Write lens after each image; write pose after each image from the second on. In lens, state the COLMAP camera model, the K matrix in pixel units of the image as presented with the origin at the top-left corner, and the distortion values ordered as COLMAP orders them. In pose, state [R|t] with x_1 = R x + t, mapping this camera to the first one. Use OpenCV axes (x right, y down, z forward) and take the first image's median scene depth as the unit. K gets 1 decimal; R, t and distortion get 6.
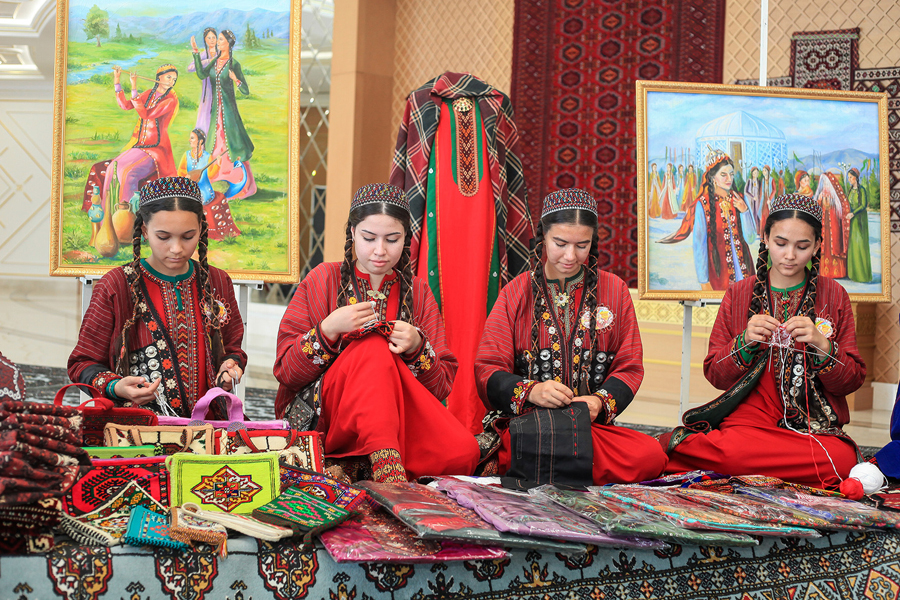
lens RADIAL K [[1166.0, 0, 450.0], [0, 1166.0, 300.0], [0, 0, 1]] dist [-0.069054, -0.070785]
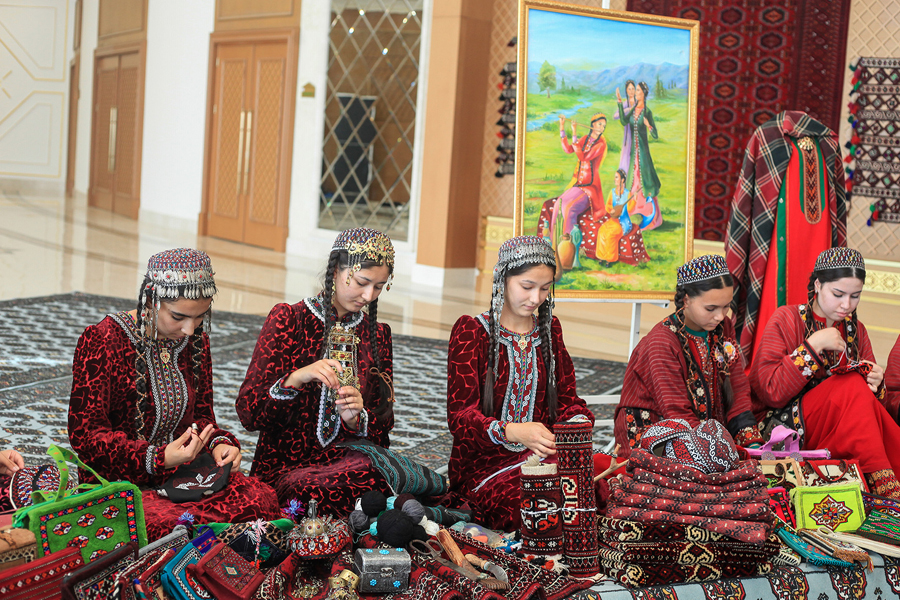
lens RADIAL K [[1166.0, 0, 450.0], [0, 1166.0, 300.0], [0, 0, 1]] dist [-0.069054, -0.070785]
pose [[0.997960, 0.021422, 0.060149, -0.447993], [-0.026826, 0.995532, 0.090535, -0.116250], [-0.057941, -0.091964, 0.994075, -0.157164]]
